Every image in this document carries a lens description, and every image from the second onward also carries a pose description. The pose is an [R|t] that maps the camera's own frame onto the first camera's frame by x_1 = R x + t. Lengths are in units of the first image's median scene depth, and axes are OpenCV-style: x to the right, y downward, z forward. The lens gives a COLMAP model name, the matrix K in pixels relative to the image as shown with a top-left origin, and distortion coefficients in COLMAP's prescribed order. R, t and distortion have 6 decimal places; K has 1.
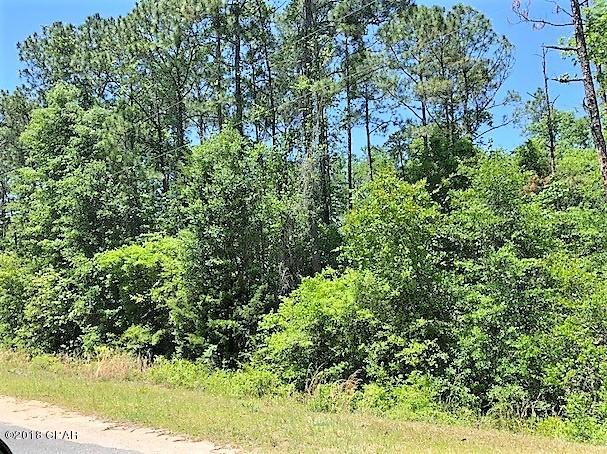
lens RADIAL K [[523.1, 0, 281.4], [0, 523.1, 227.5], [0, 0, 1]] dist [0.036757, -0.012077]
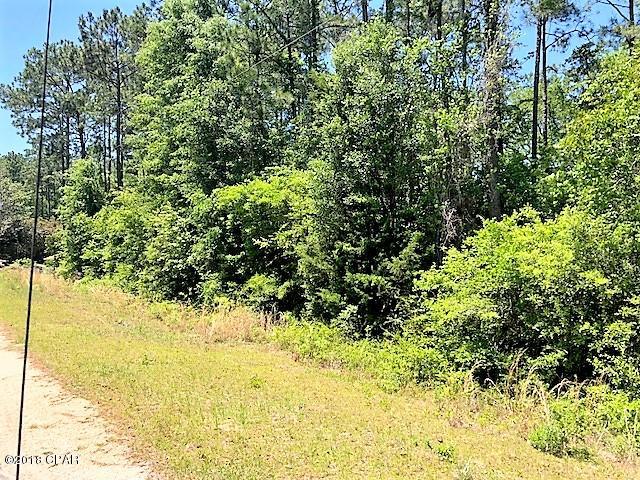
lens RADIAL K [[523.4, 0, 320.0], [0, 523.4, 240.0], [0, 0, 1]] dist [-0.001785, -0.002038]
pose [[0.984765, 0.032586, -0.170809, -0.043259], [-0.011881, 0.992598, 0.120864, 0.030850], [0.173483, -0.116993, 0.977863, 0.220312]]
